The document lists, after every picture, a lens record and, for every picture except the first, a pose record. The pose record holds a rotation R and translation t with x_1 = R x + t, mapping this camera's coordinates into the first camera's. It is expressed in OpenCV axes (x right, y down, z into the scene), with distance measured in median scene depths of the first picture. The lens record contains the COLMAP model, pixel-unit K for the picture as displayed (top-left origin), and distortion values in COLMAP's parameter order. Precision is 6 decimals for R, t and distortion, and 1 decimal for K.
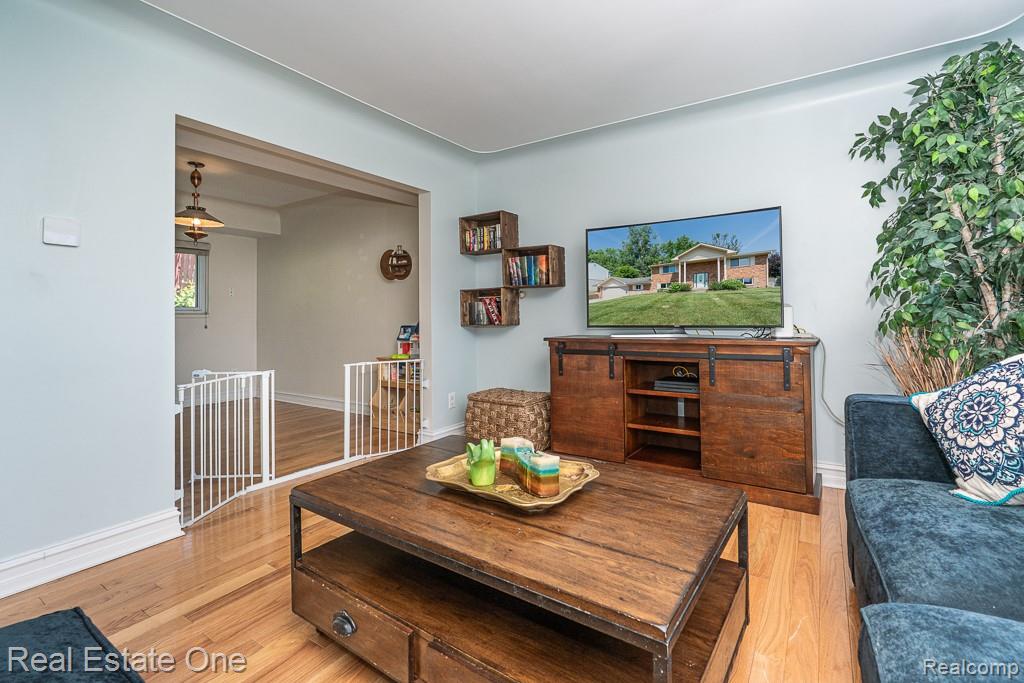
lens RADIAL K [[468.5, 0, 515.4], [0, 468.5, 312.4], [0, 0, 1]] dist [-0.004313, 0.000017]
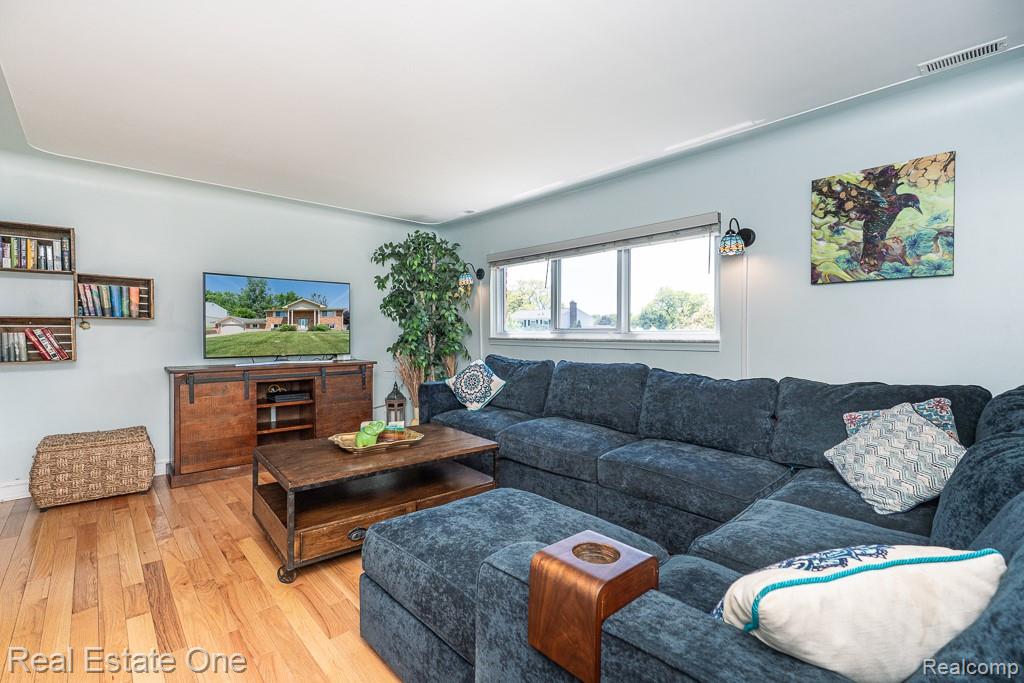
lens RADIAL K [[468.5, 0, 507.2], [0, 468.5, 341.1], [0, 0, 1]] dist [-0.004313, 0.000017]
pose [[0.261999, -0.004250, 0.965059, -0.800836], [-0.013366, 0.999878, 0.008032, -0.032167], [-0.964976, -0.015003, 0.261910, -0.001785]]
